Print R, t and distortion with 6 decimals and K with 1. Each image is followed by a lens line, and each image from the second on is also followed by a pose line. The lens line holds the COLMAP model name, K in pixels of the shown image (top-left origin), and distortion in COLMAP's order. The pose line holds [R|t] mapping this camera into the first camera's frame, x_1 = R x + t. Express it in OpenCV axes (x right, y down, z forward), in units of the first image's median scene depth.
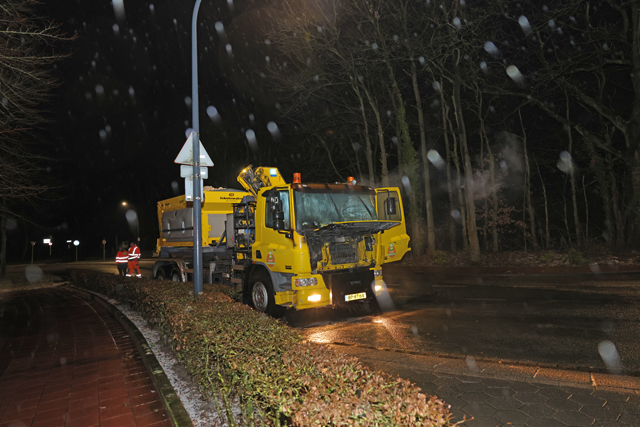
lens RADIAL K [[425.1, 0, 319.6], [0, 425.1, 212.0], [0, 0, 1]] dist [0.003093, 0.000329]
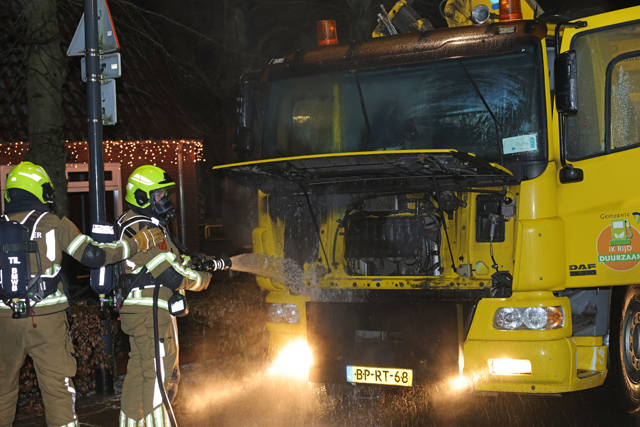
lens RADIAL K [[1120.5, 0, 320.5], [0, 1120.5, 210.7], [0, 0, 1]] dist [-0.004291, 0.000000]
pose [[0.323530, 0.042932, -0.945243, 0.857665], [0.089924, 0.993054, 0.075882, -0.001592], [0.941935, -0.109550, 0.317422, 0.655259]]
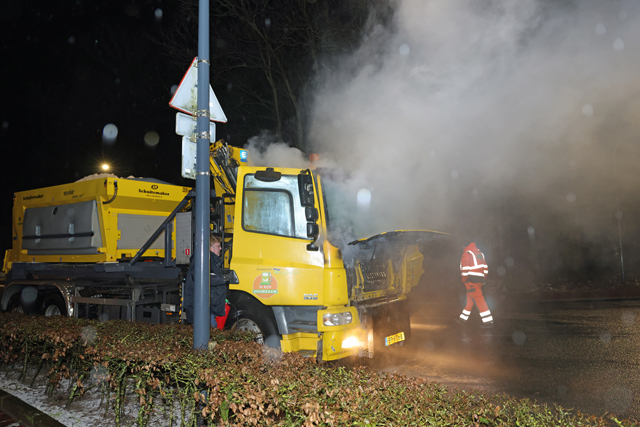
lens RADIAL K [[474.1, 0, 322.9], [0, 474.1, 215.7], [0, 0, 1]] dist [-0.002776, 0.000385]
pose [[0.948165, 0.052788, 0.313364, -0.265860], [-0.042538, 0.998315, -0.039461, 0.032926], [-0.314919, 0.024086, 0.948813, 0.283404]]
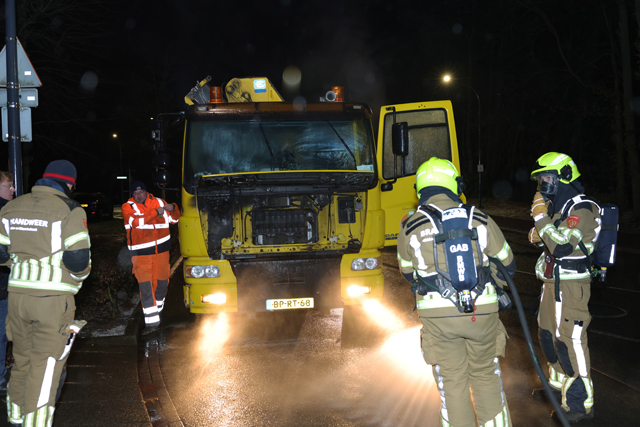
lens RADIAL K [[592.9, 0, 323.2], [0, 592.9, 213.0], [0, 0, 1]] dist [0.009128, 0.000000]
pose [[0.867546, 0.043513, -0.495449, 0.483307], [0.018834, 0.992577, 0.120153, -0.013609], [0.497000, -0.113569, 0.860287, 0.339184]]
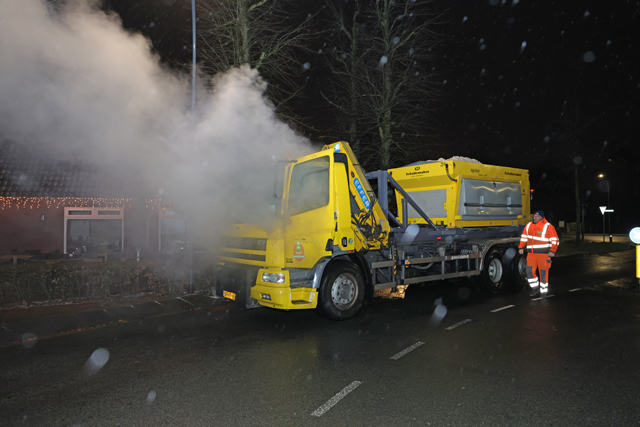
lens RADIAL K [[425.1, 0, 318.4], [0, 425.1, 212.9], [0, 0, 1]] dist [0.003093, 0.000329]
pose [[-0.003839, 0.026638, -0.999638, 0.908917], [0.061936, 0.997732, 0.026349, 0.018112], [0.998073, -0.061813, -0.005480, 1.140331]]
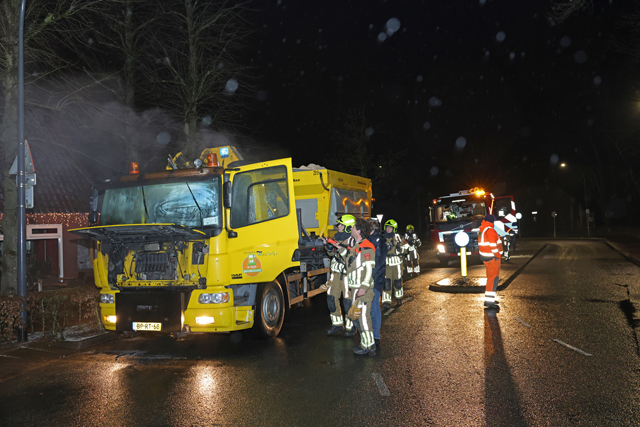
lens RADIAL K [[559.8, 0, 320.9], [0, 559.8, 212.1], [0, 0, 1]] dist [0.026034, 0.004438]
pose [[0.507559, -0.009707, -0.861562, 1.020661], [0.073947, 0.996738, 0.032333, -0.005785], [0.858438, -0.080121, 0.506621, 0.744242]]
